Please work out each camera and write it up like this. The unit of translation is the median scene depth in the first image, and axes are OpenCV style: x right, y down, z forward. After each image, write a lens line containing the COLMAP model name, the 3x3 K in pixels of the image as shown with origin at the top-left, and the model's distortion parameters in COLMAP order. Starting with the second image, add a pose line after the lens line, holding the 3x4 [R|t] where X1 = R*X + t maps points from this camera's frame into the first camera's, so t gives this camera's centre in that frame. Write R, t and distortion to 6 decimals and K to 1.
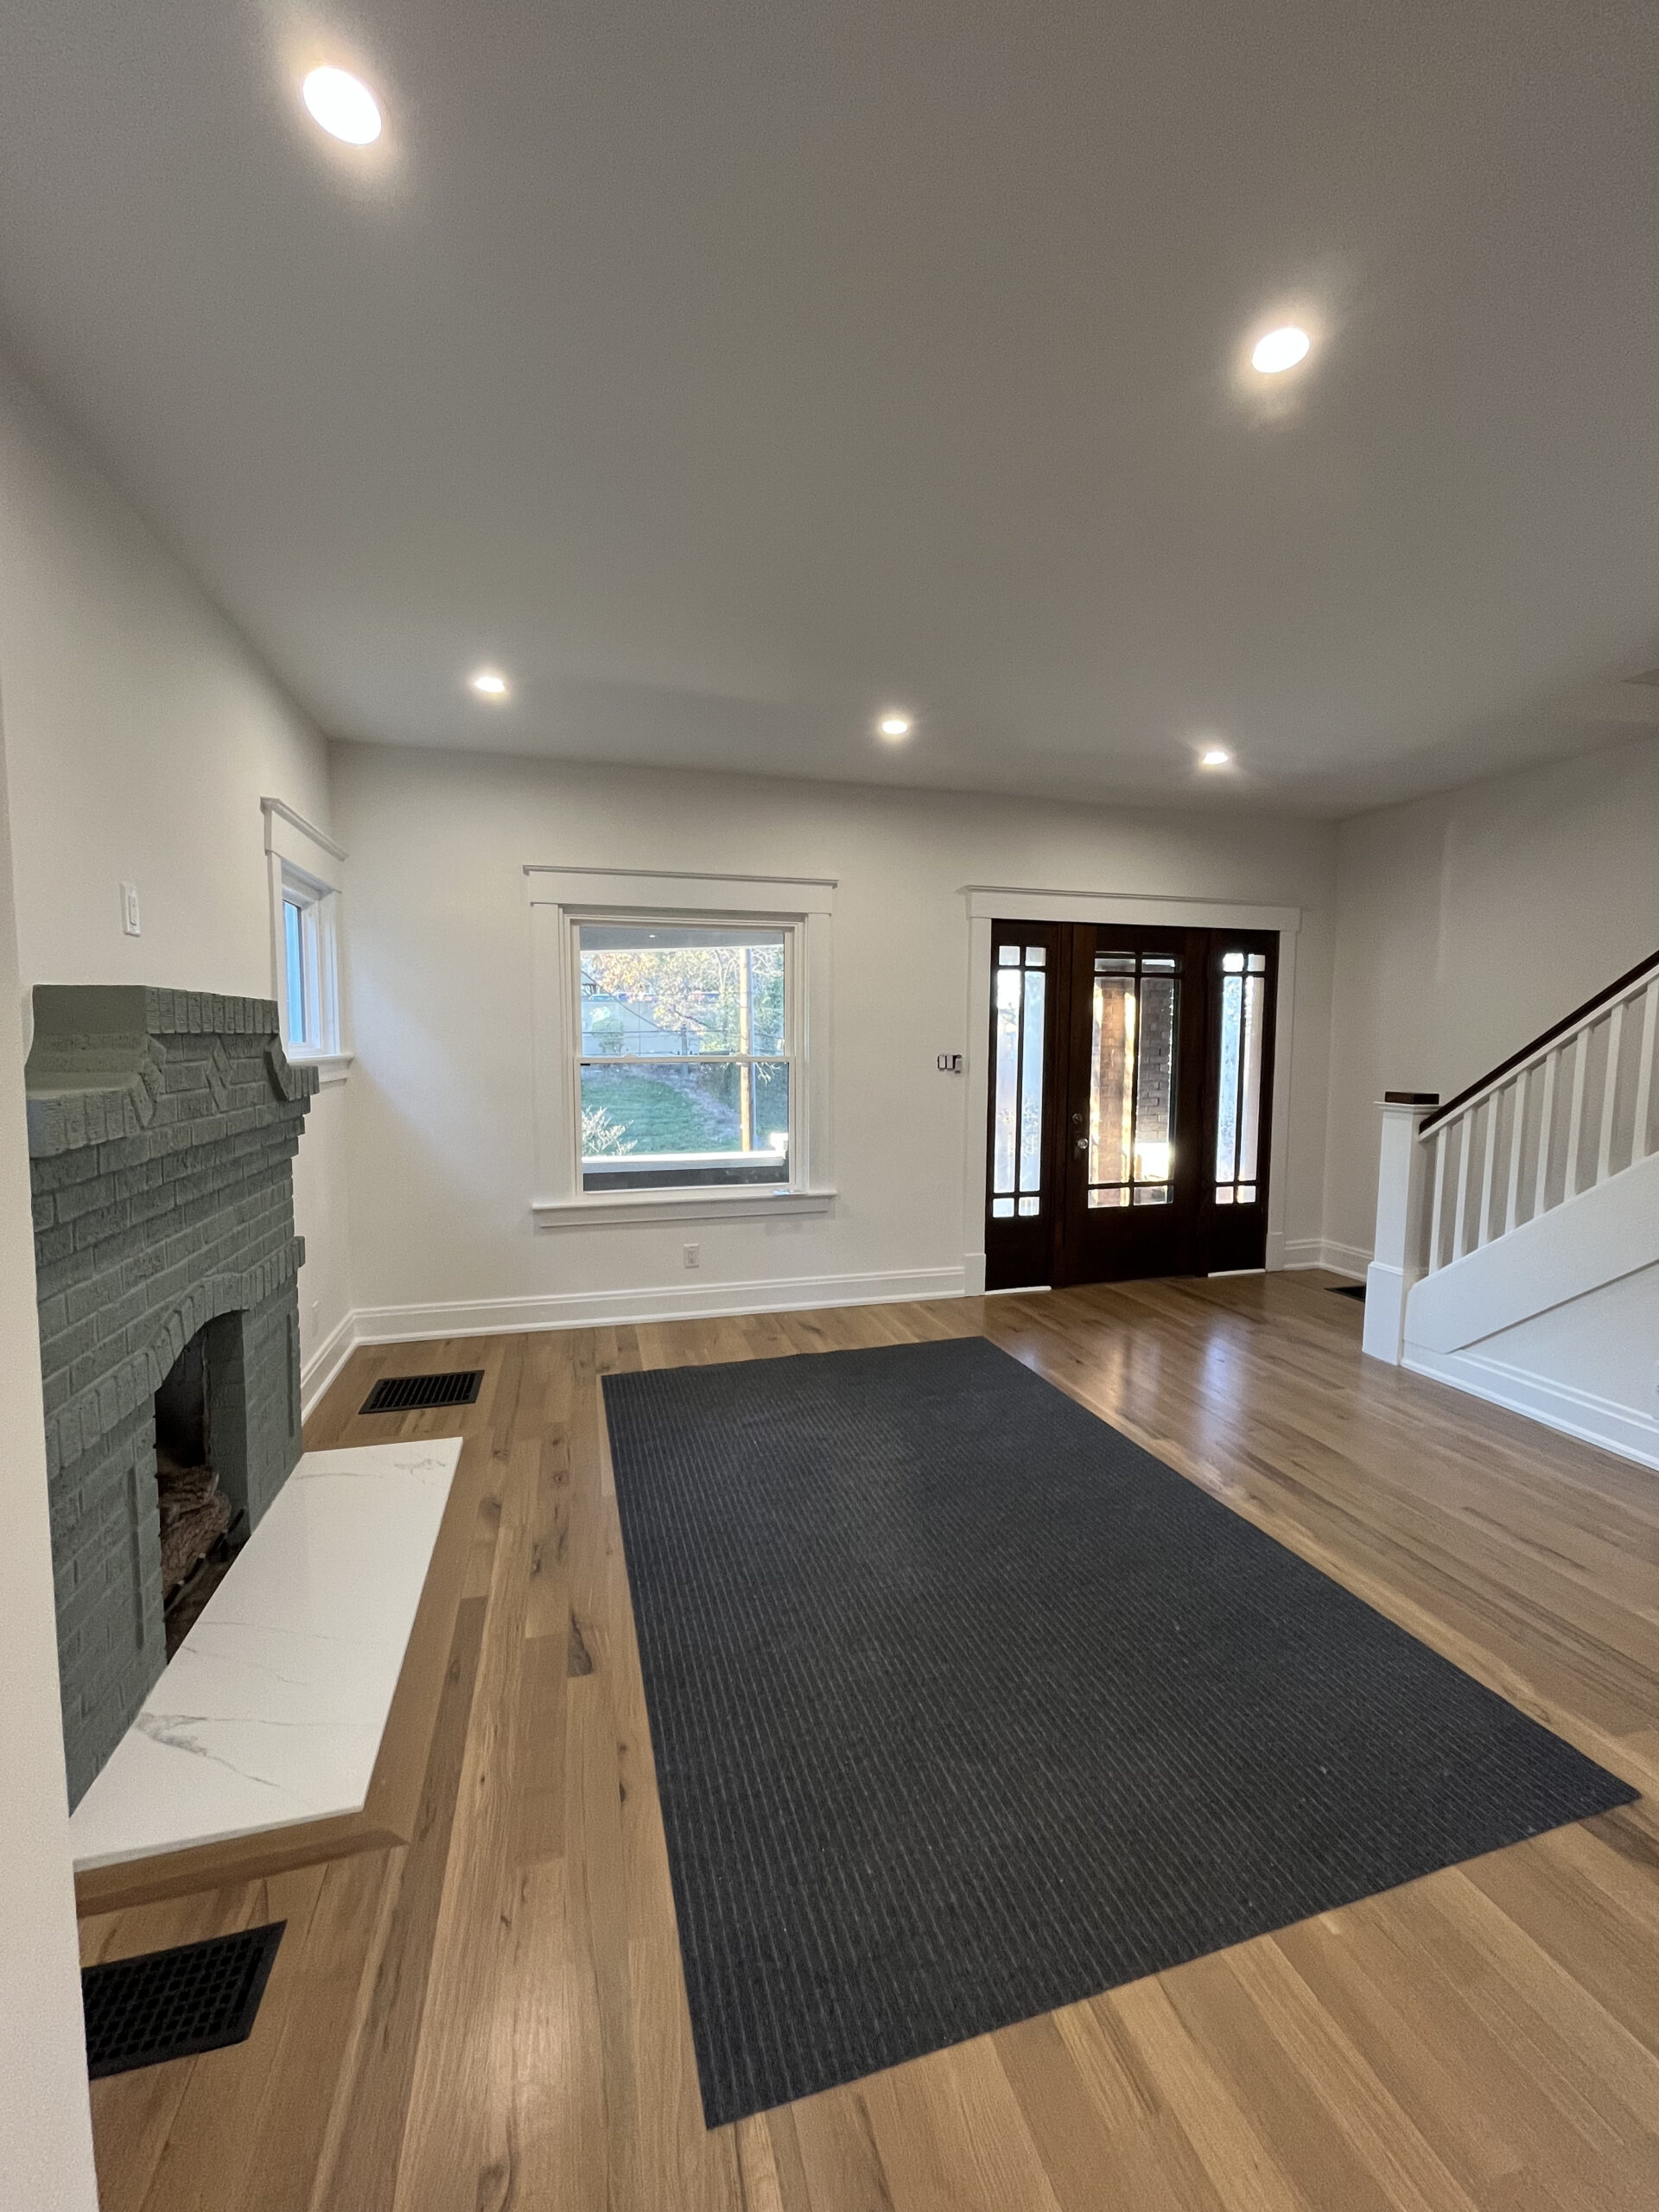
lens RADIAL K [[890.6, 0, 822.7], [0, 890.6, 1102.5], [0, 0, 1]] dist [-0.004650, 0.000585]
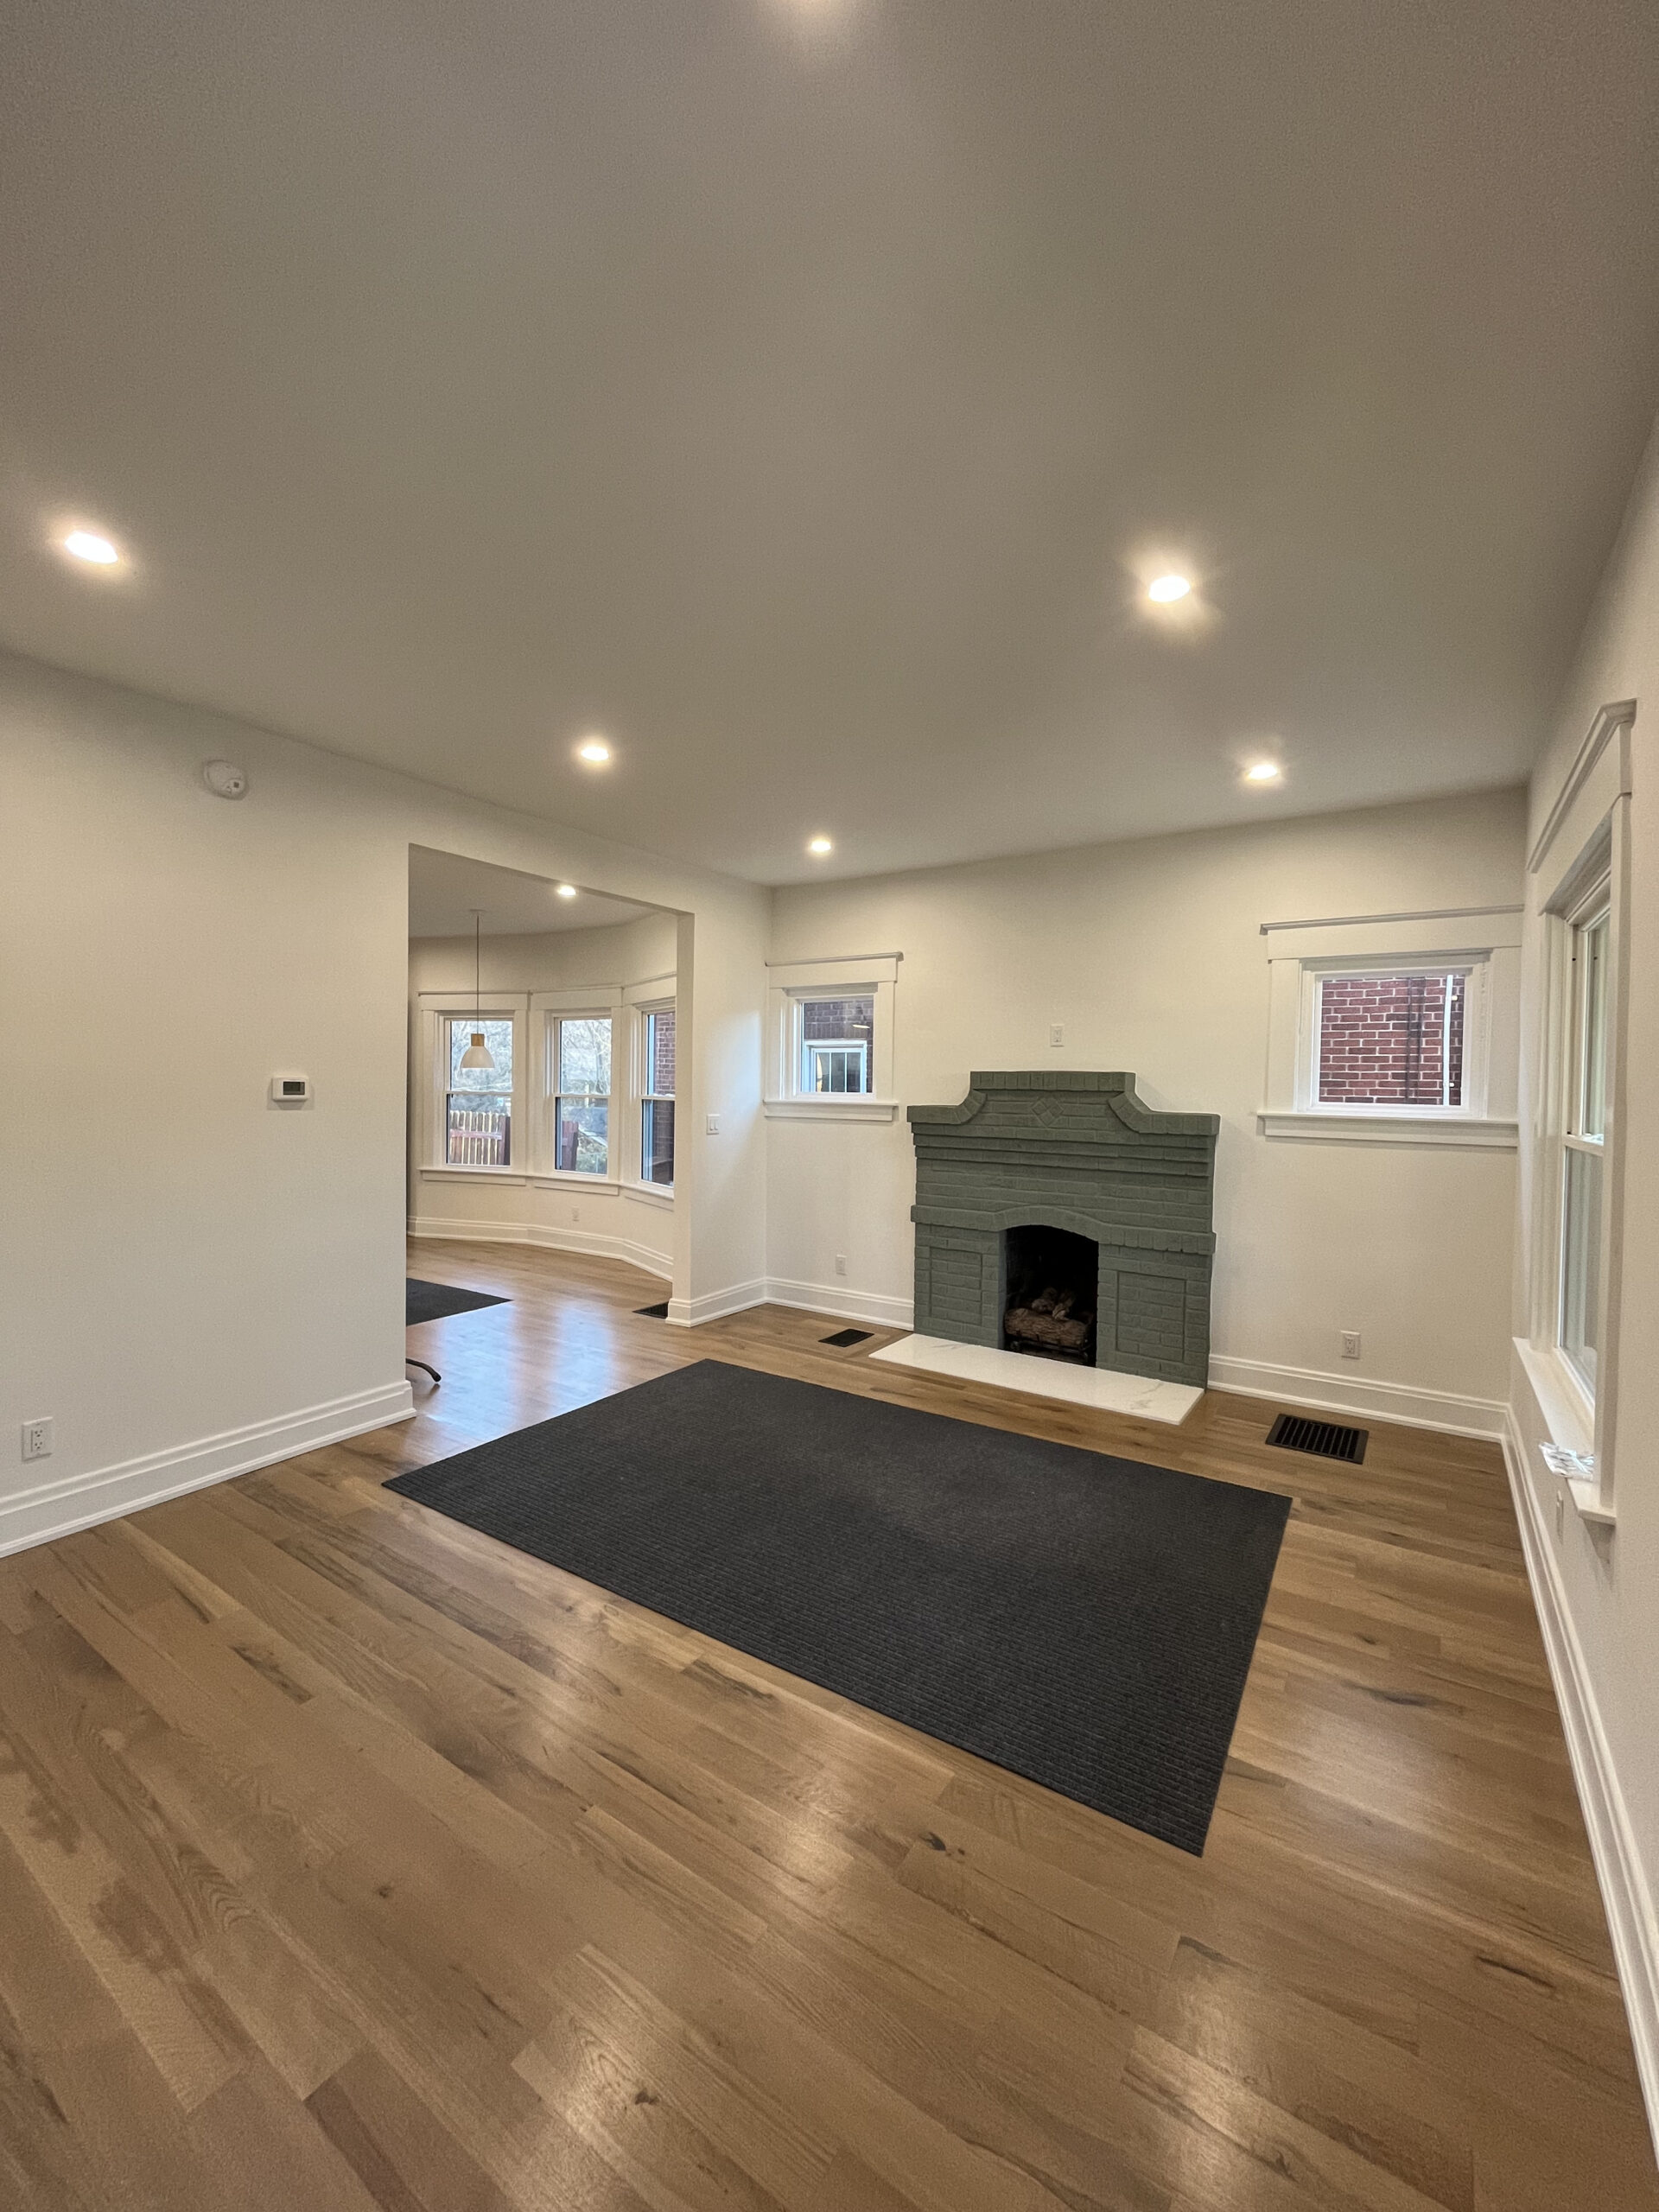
lens RADIAL K [[890.6, 0, 822.7], [0, 890.6, 1102.5], [0, 0, 1]] dist [-0.004650, 0.000585]
pose [[-0.762036, 0.000988, -0.647533, 0.819914], [-0.066299, 0.994624, 0.079541, -0.135010], [0.644131, 0.103544, -0.757874, 1.689608]]
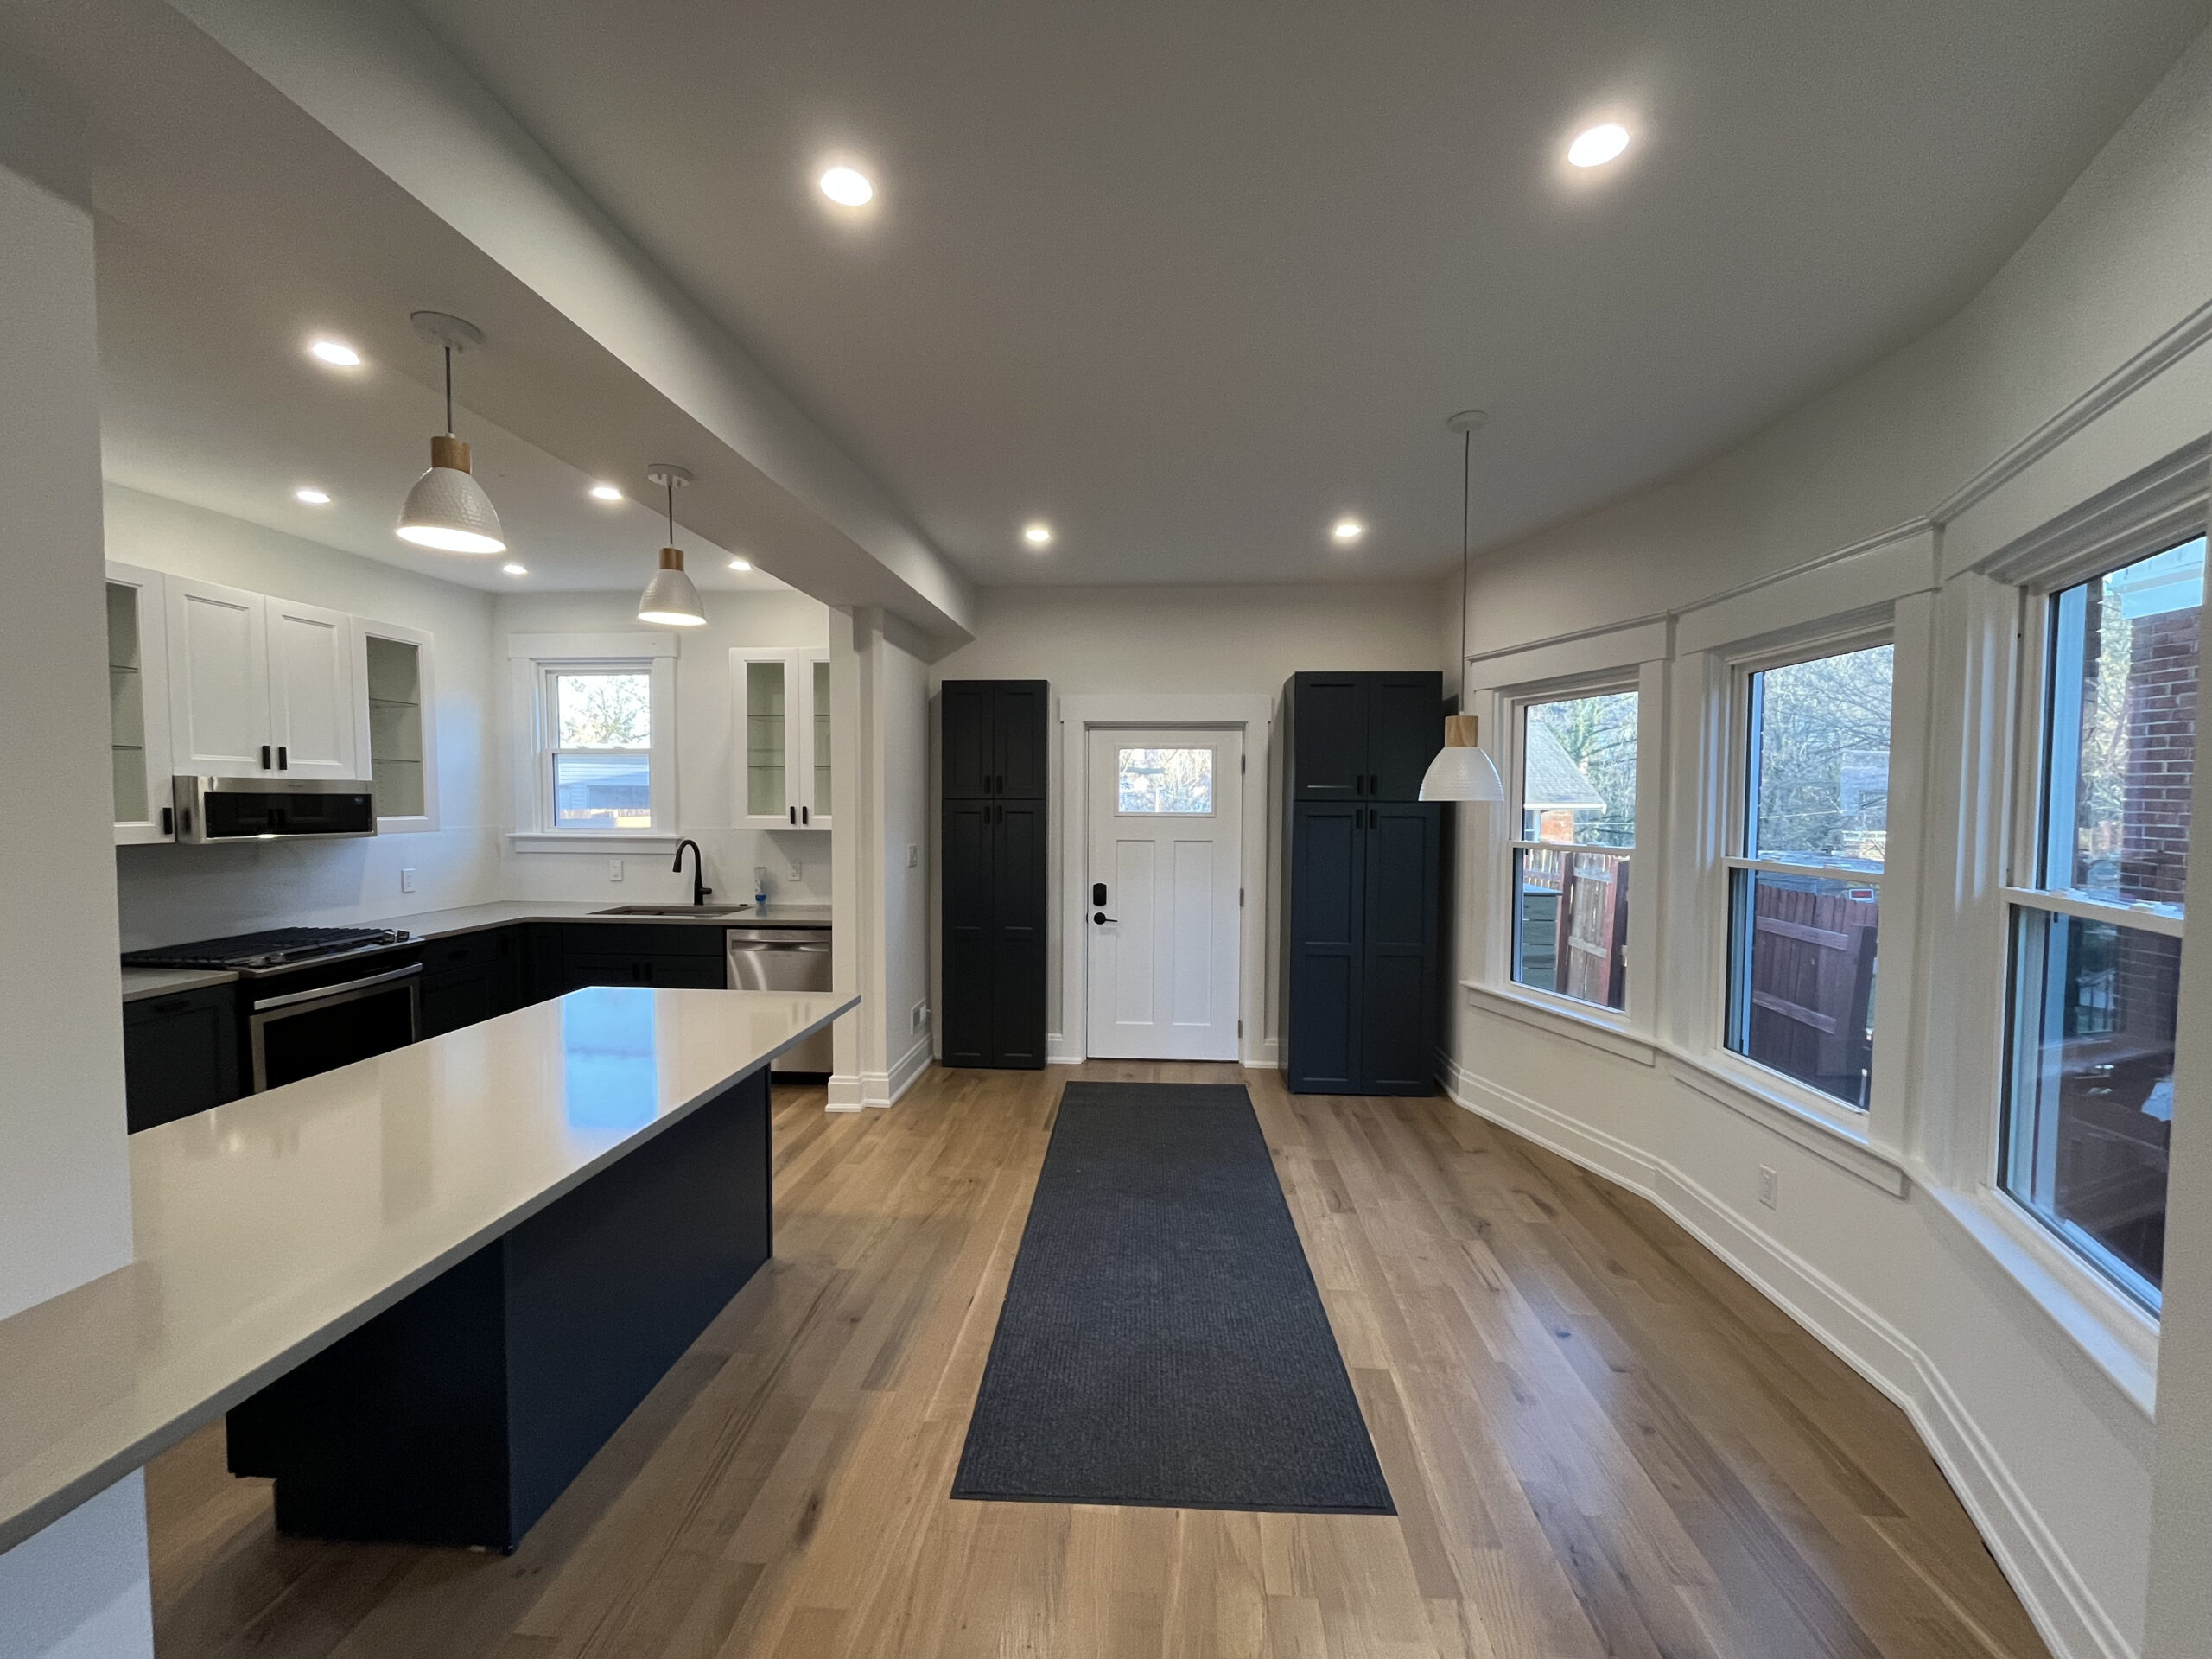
lens RADIAL K [[890.6, 0, 1103.1], [0, 890.6, 837.0], [0, 0, 1]] dist [-0.004650, 0.000585]
pose [[-0.937849, -0.023513, 0.346245, 0.043767], [0.018334, 0.992952, 0.117089, -0.060568], [-0.346558, 0.116160, -0.930809, 0.397364]]
